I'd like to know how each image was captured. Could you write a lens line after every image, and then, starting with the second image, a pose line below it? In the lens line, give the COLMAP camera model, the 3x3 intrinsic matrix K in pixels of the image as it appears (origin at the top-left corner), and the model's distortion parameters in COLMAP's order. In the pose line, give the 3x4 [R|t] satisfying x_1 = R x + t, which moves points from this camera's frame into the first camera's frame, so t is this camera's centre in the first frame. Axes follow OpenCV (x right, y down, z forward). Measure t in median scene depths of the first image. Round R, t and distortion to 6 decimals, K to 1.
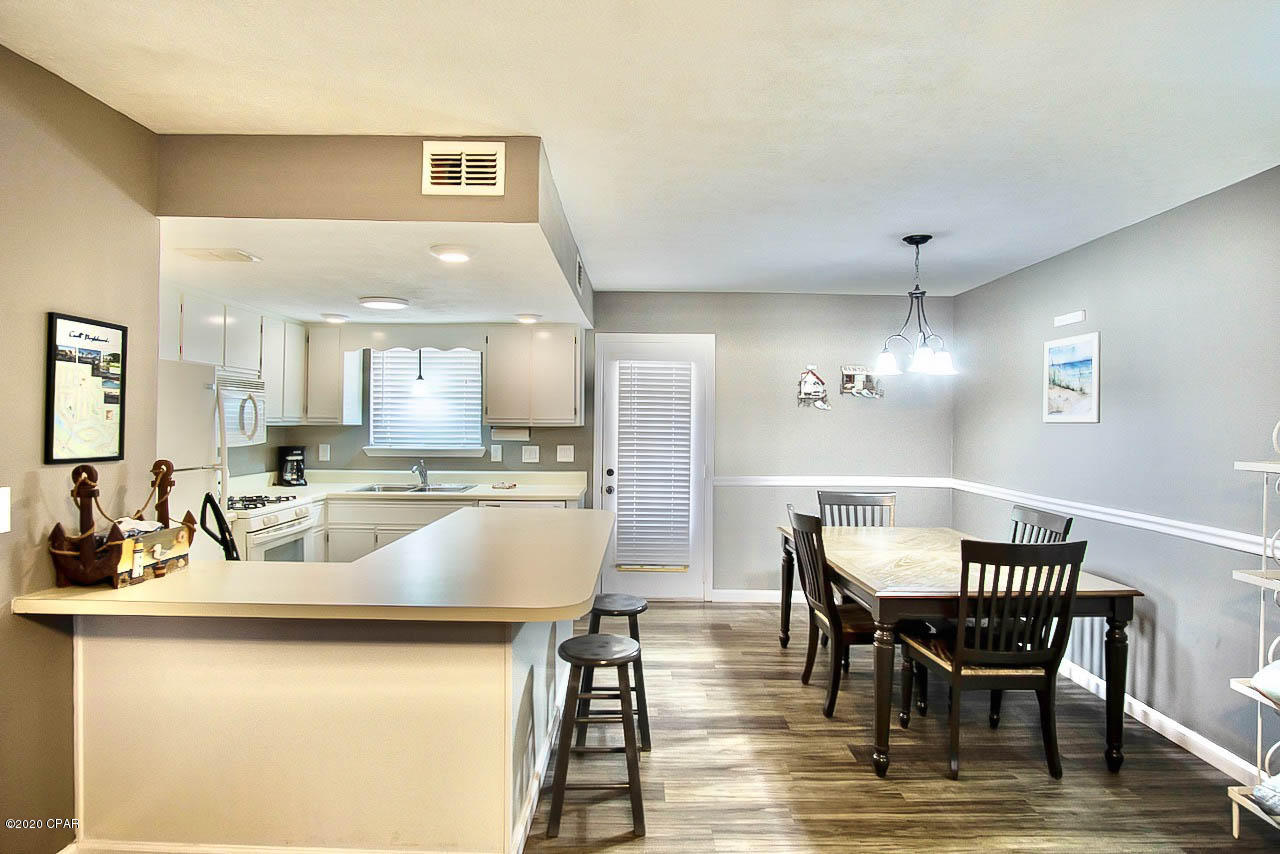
lens RADIAL K [[689.8, 0, 643.6], [0, 689.8, 420.8], [0, 0, 1]] dist [-0.032247, 0.001456]
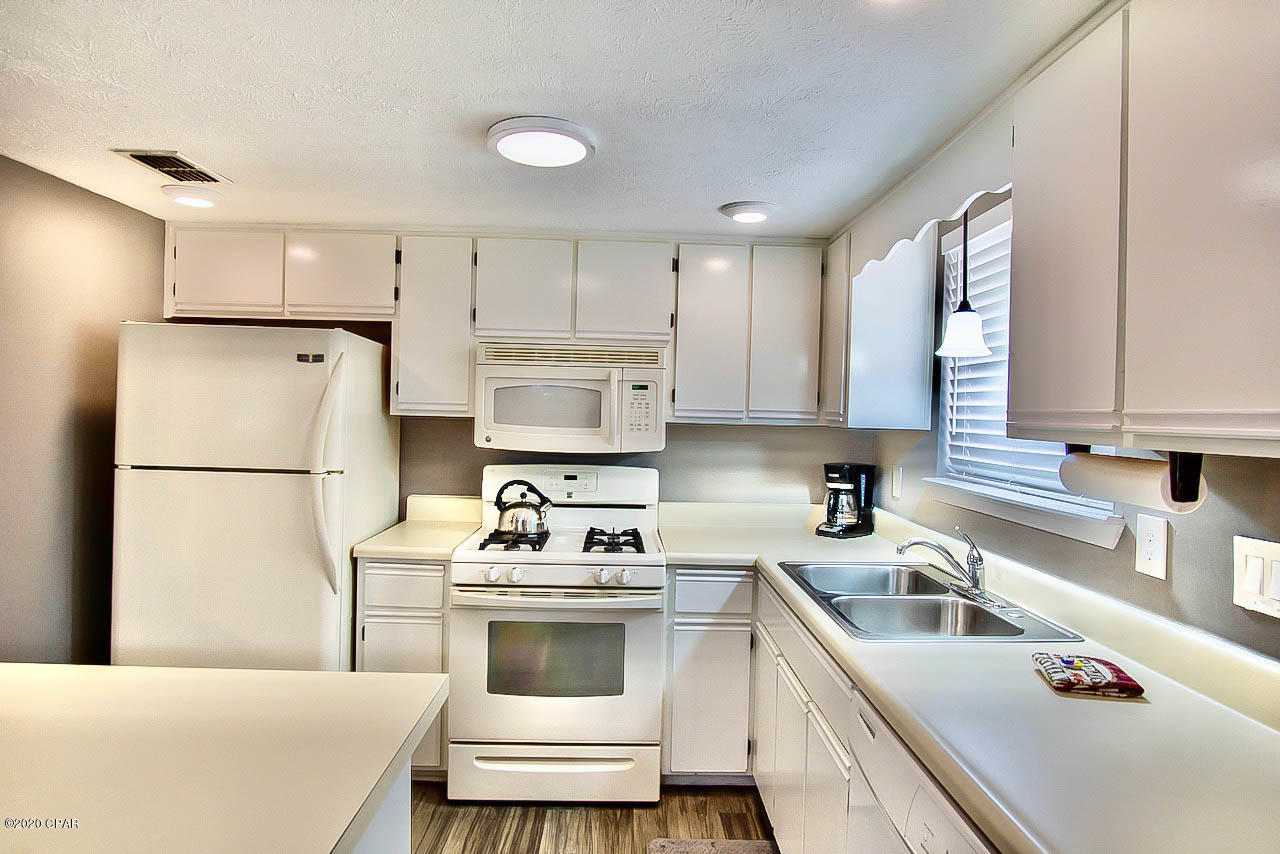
lens RADIAL K [[689.8, 0, 643.6], [0, 689.8, 420.8], [0, 0, 1]] dist [-0.032247, 0.001456]
pose [[0.021032, 0.006365, -0.999759, 0.067282], [-0.023031, 0.999717, 0.005880, 0.002139], [0.999513, 0.022902, 0.021173, 1.126691]]
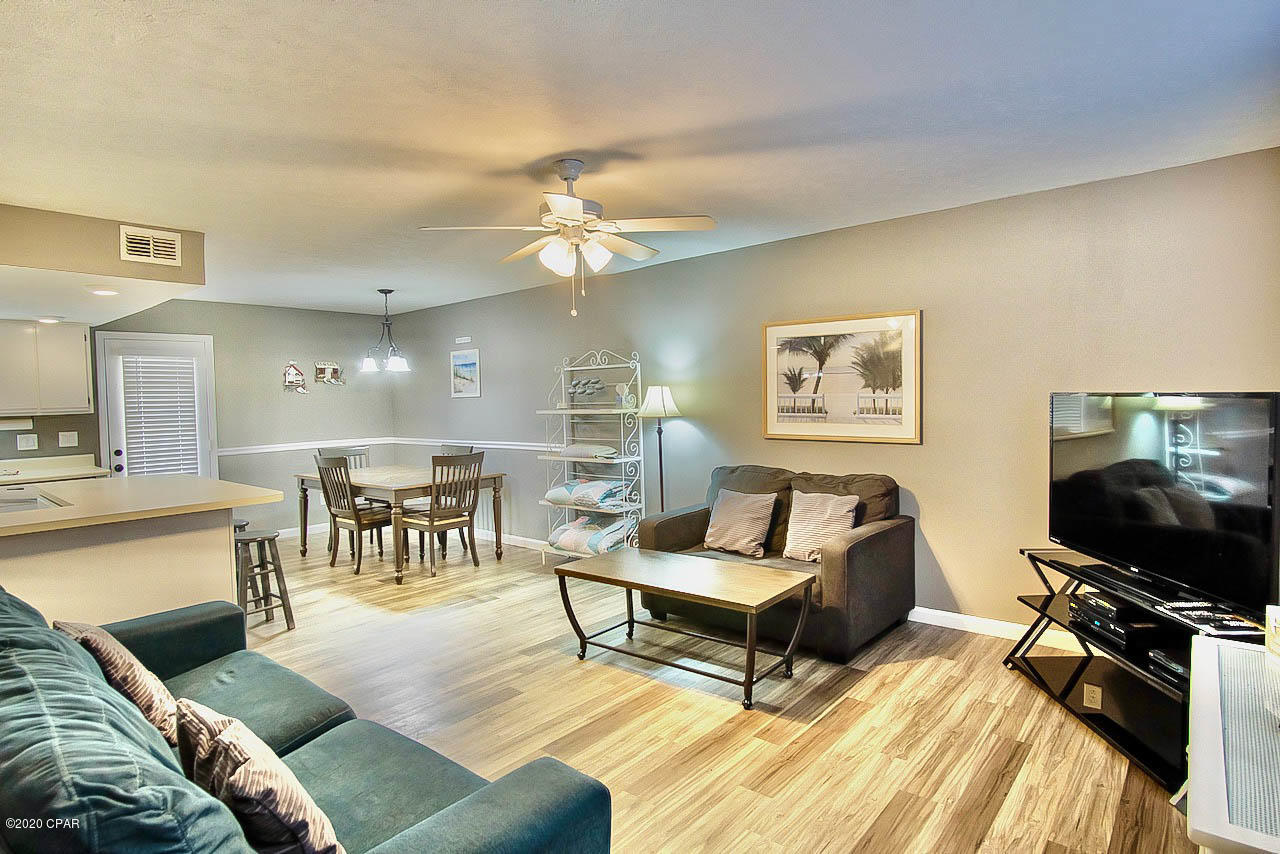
lens RADIAL K [[679.4, 0, 634.9], [0, 679.4, 419.4], [0, 0, 1]] dist [-0.027649, 0.000738]
pose [[0.658805, -0.051876, 0.750523, -0.444753], [0.031564, 0.998647, 0.041320, 0.000775], [-0.751651, -0.003533, 0.659551, -0.539208]]
